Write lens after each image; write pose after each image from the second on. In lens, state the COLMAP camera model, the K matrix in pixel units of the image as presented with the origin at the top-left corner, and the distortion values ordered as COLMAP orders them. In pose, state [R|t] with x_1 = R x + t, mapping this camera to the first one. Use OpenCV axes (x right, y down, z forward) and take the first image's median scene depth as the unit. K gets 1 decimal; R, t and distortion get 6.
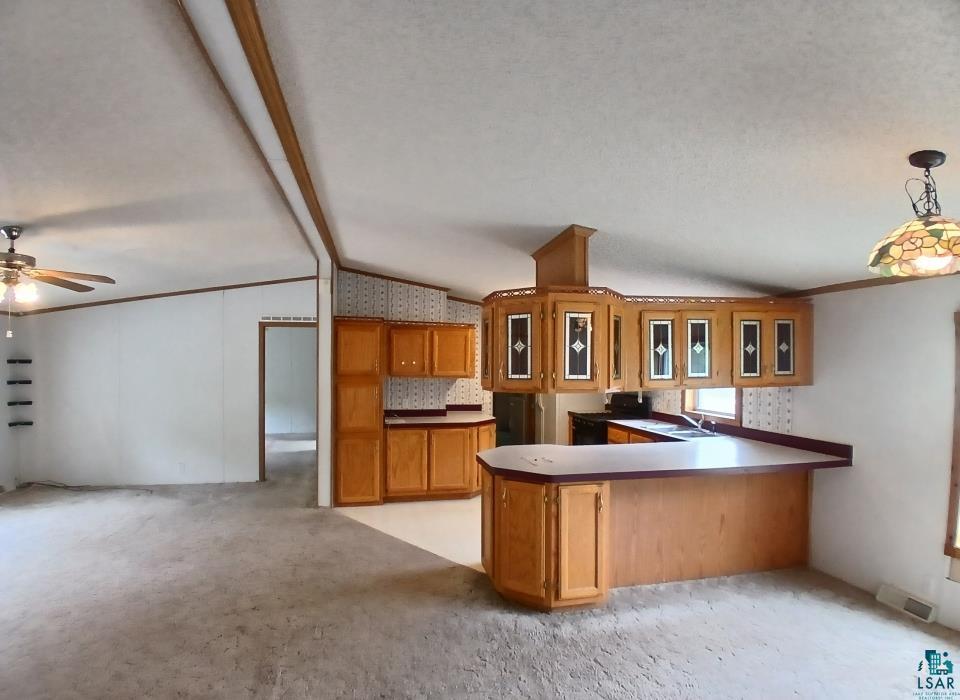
lens RADIAL K [[481.1, 0, 470.4], [0, 481.1, 364.7], [0, 0, 1]] dist [-0.001256, -0.042358]
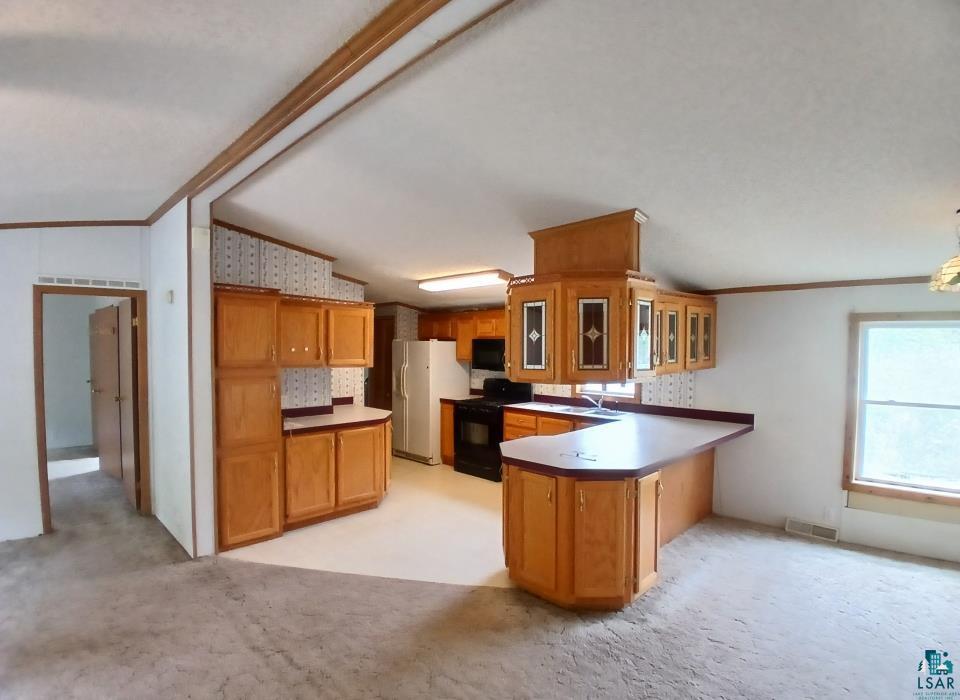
lens RADIAL K [[481.1, 0, 470.4], [0, 481.1, 364.7], [0, 0, 1]] dist [-0.001256, -0.042358]
pose [[0.838021, -0.021703, 0.545207, -0.382868], [0.001535, 0.999298, 0.037420, -0.009291], [-0.545636, -0.030522, 0.837466, 0.233480]]
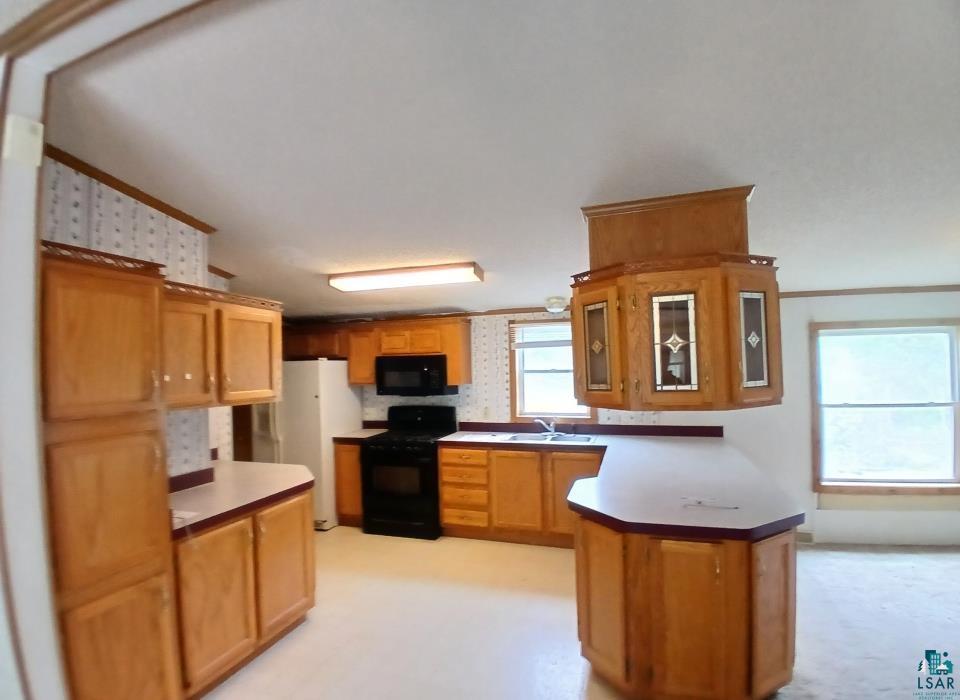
lens RADIAL K [[486.0, 0, 475.8], [0, 486.0, 365.1], [0, 0, 1]] dist [0.001191, -0.043837]
pose [[0.501119, -0.017722, 0.865197, -0.444743], [0.029249, 0.999566, 0.003534, -0.010147], [-0.864884, 0.023535, 0.501420, 0.644389]]
